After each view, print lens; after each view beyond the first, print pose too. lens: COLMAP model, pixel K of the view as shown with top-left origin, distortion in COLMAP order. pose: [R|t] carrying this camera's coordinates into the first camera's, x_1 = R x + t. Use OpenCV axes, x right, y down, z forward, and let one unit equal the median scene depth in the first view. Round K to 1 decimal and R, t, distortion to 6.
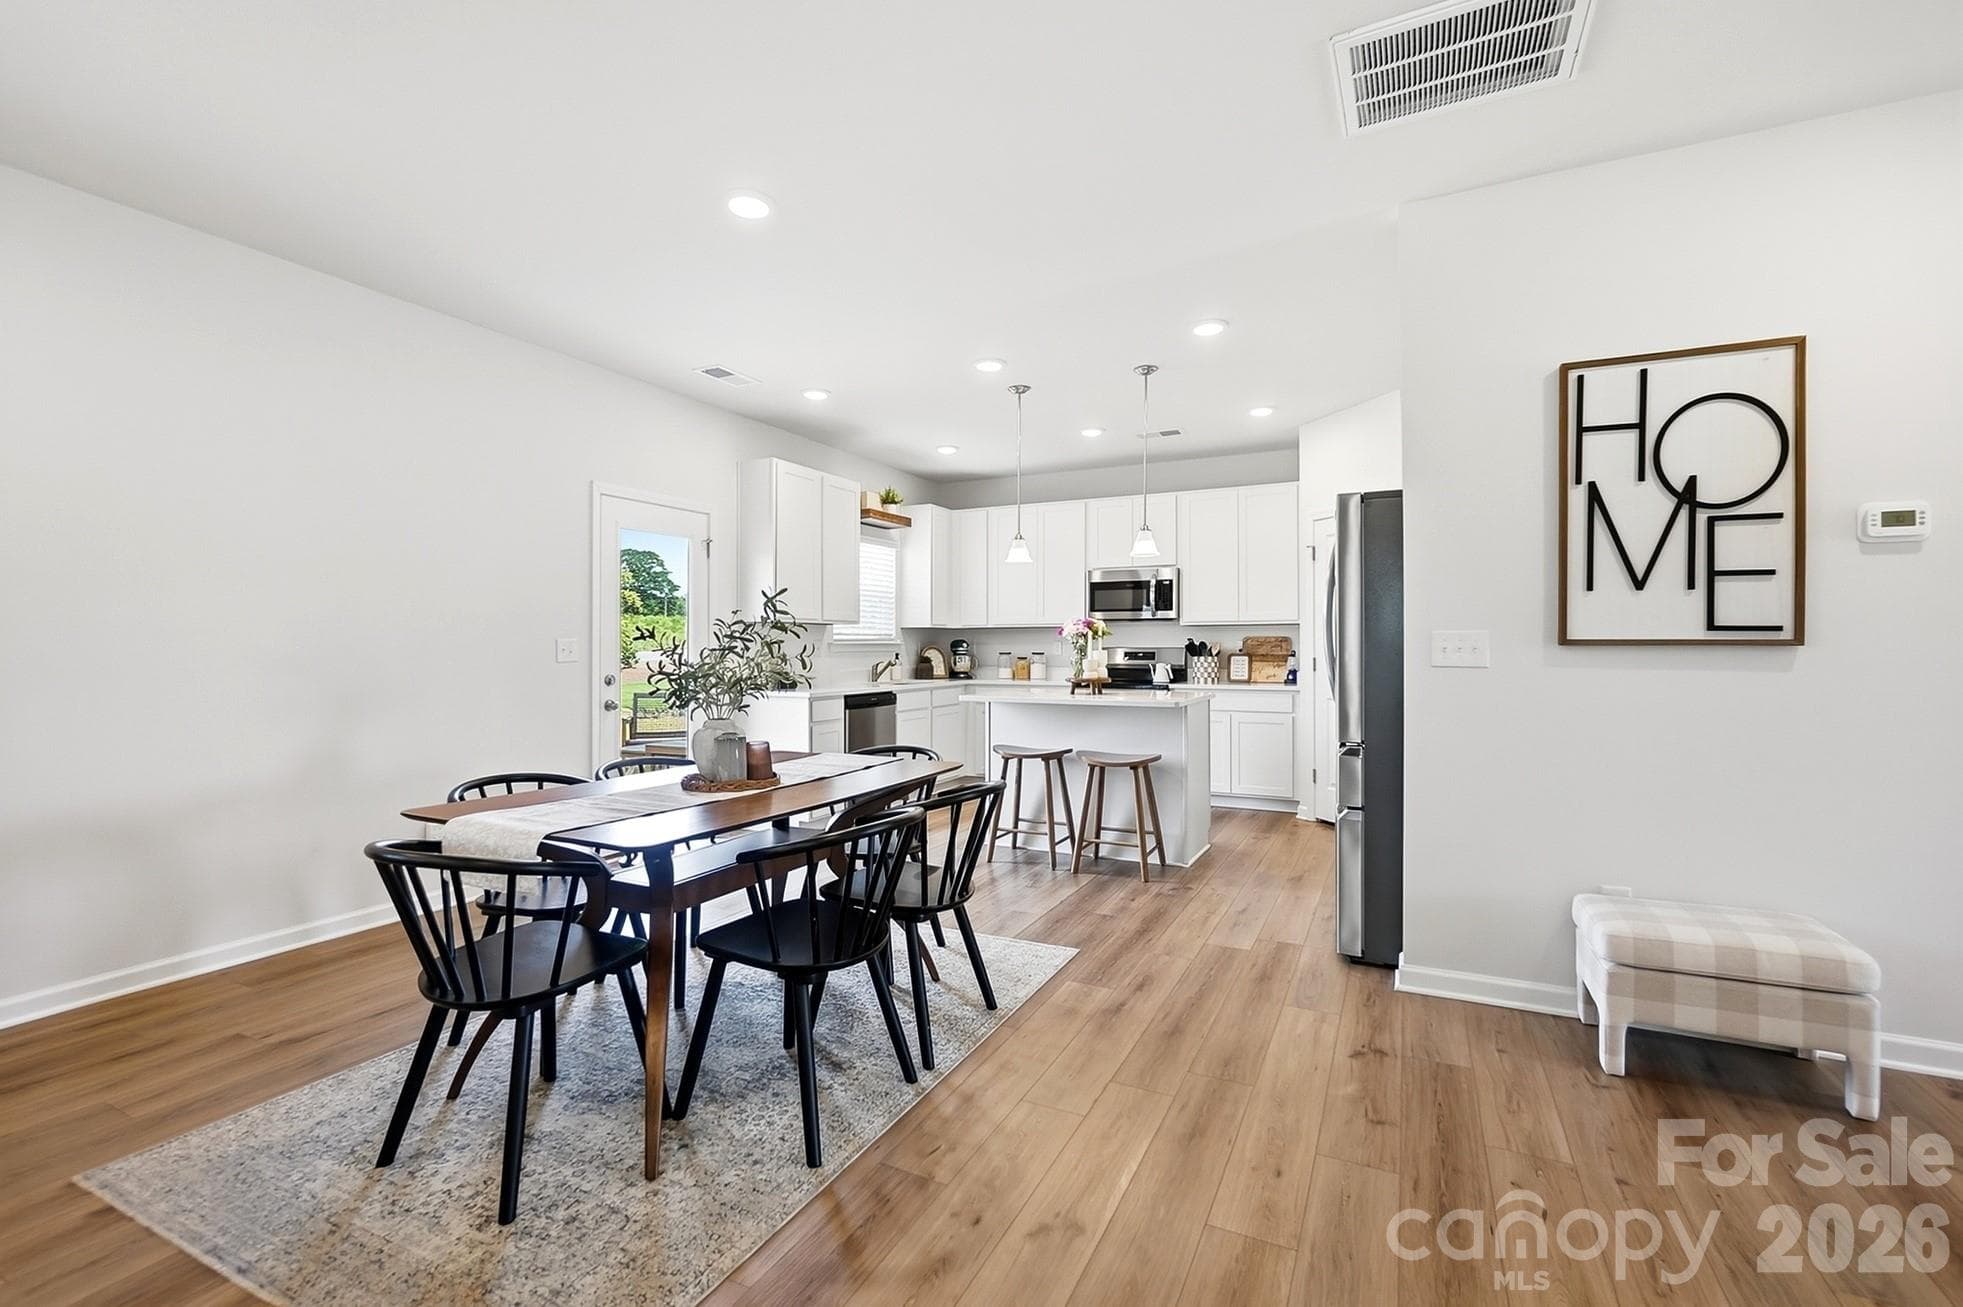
lens RADIAL K [[858.9, 0, 979.2], [0, 858.9, 665.6], [0, 0, 1]] dist [-0.002560, -0.000275]
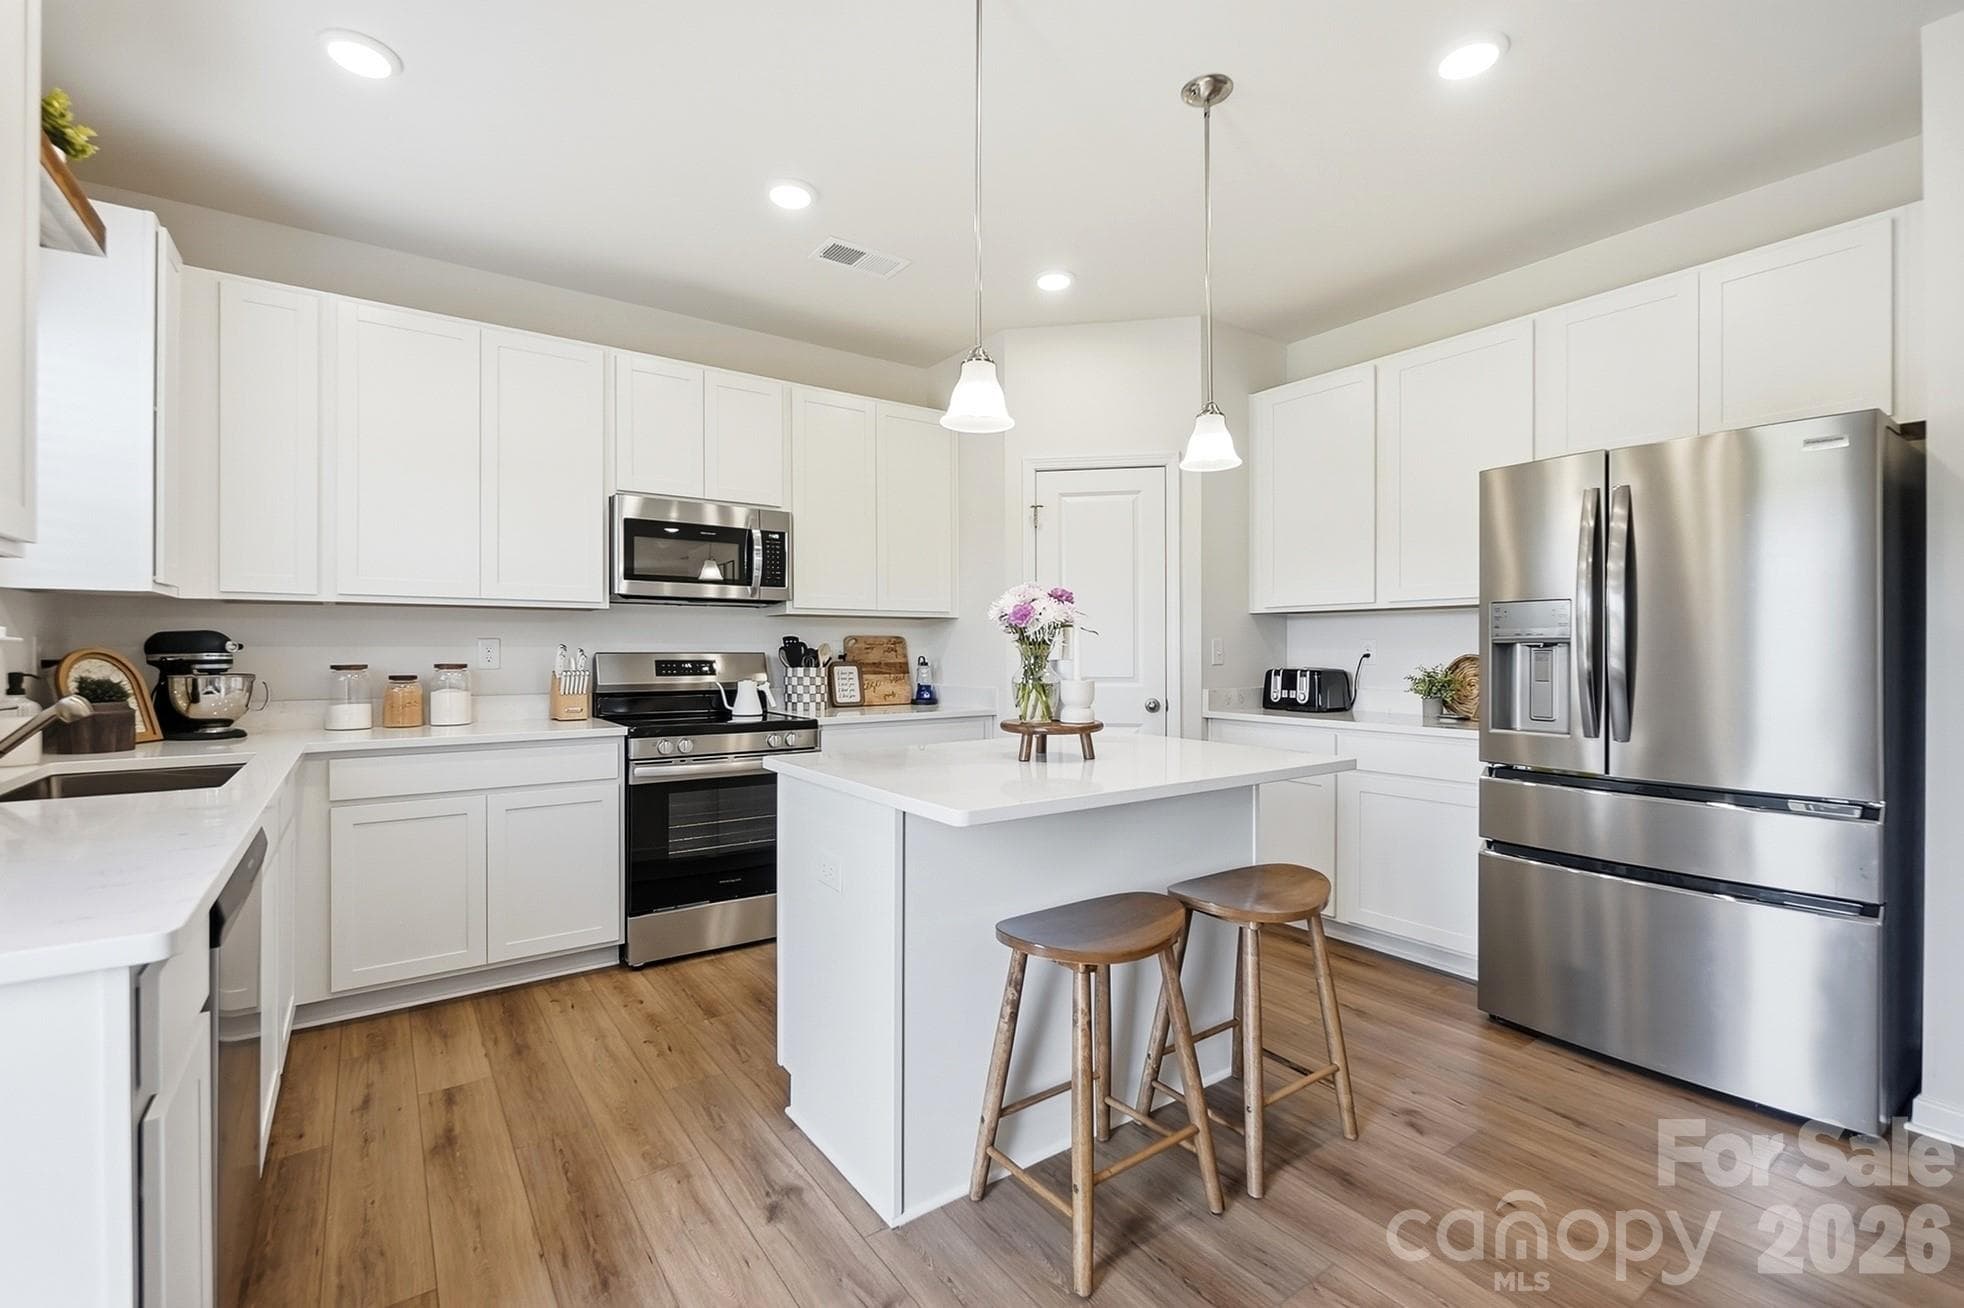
lens RADIAL K [[855.1, 0, 982.0], [0, 855.1, 654.0], [0, 0, 1]] dist [-0.004137, 0.000009]
pose [[0.463973, -0.002805, 0.885845, -0.211252], [0.017978, 0.999819, -0.006250, -0.013795], [-0.885667, 0.018826, 0.463939, 0.612781]]
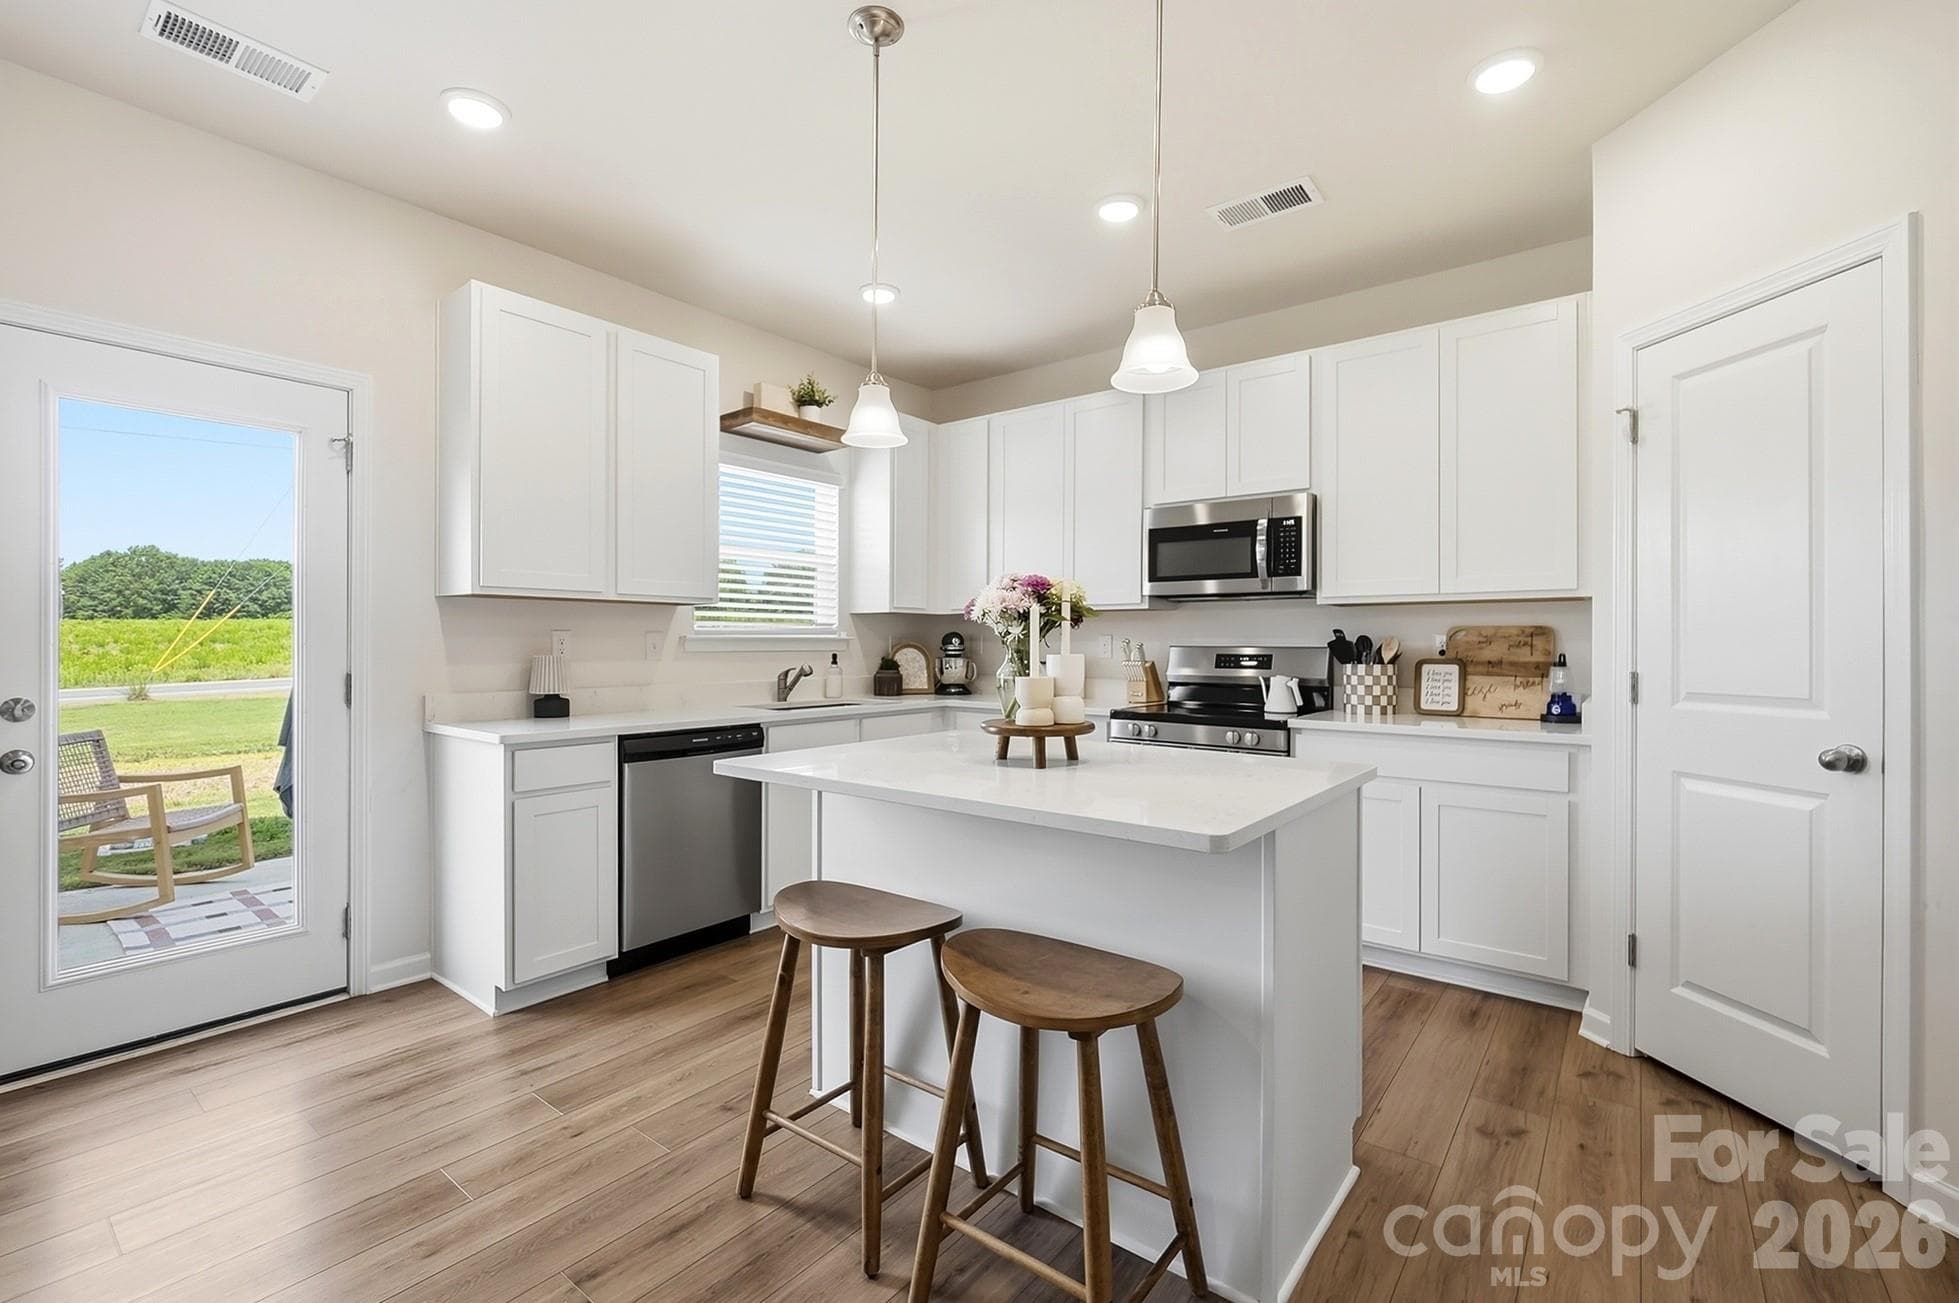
lens RADIAL K [[852.9, 0, 979.5], [0, 852.9, 651.5], [0, 0, 1]] dist [-0.004137, 0.000009]
pose [[0.980906, 0.005584, -0.194404, 0.132132], [-0.007998, 0.999900, -0.011634, -0.010346], [0.194319, 0.012967, 0.980853, 0.447136]]
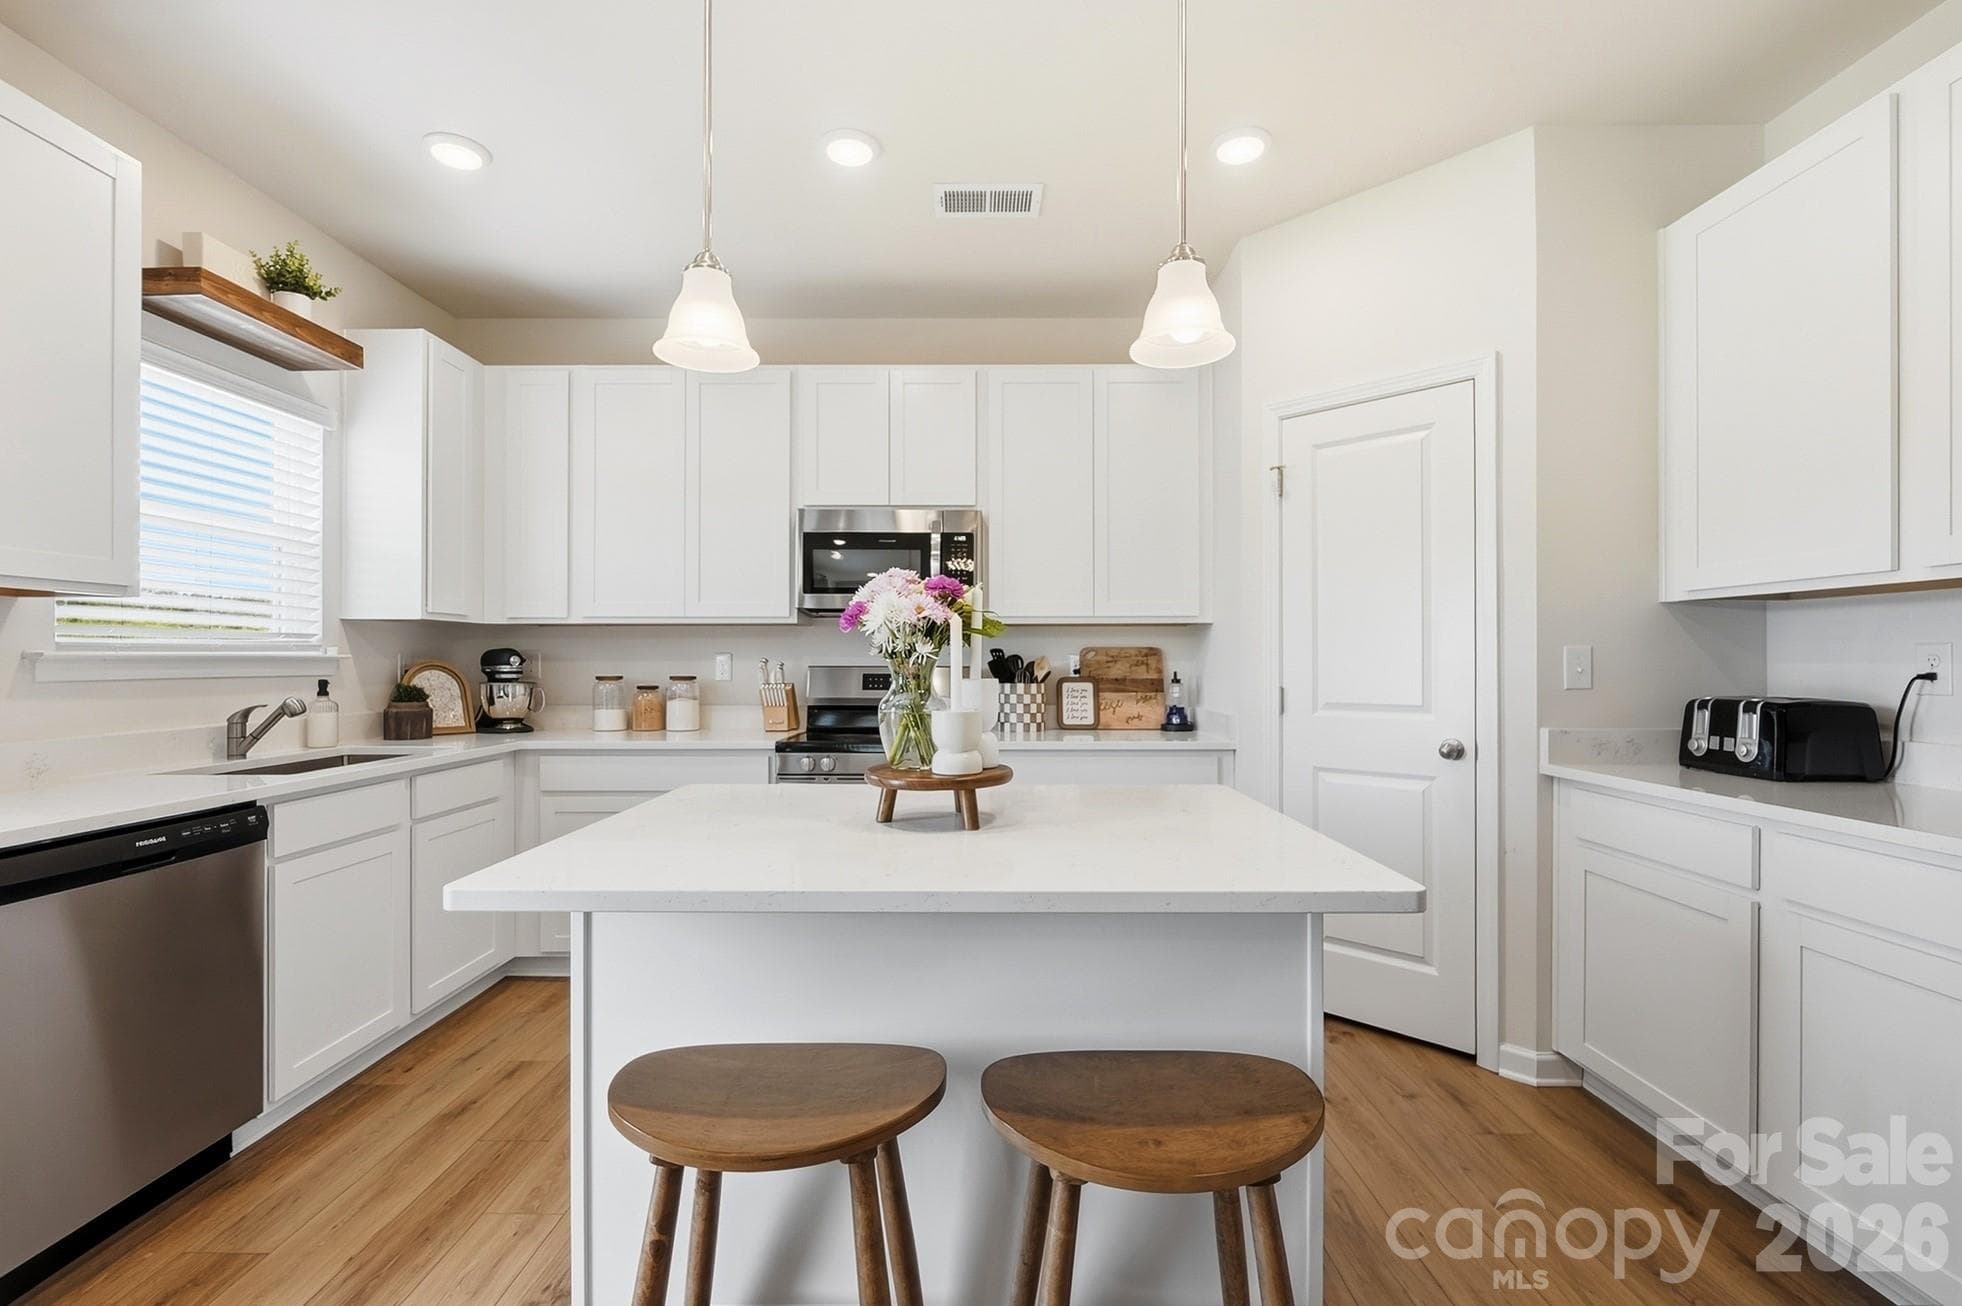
lens RADIAL K [[858.5, 0, 978.7], [0, 858.5, 665.1], [0, 0, 1]] dist [-0.002560, -0.000275]
pose [[0.896109, 0.000408, 0.443835, 0.001897], [0.007779, 0.999832, -0.016624, -0.013057], [-0.443767, 0.018349, 0.895955, 0.532044]]
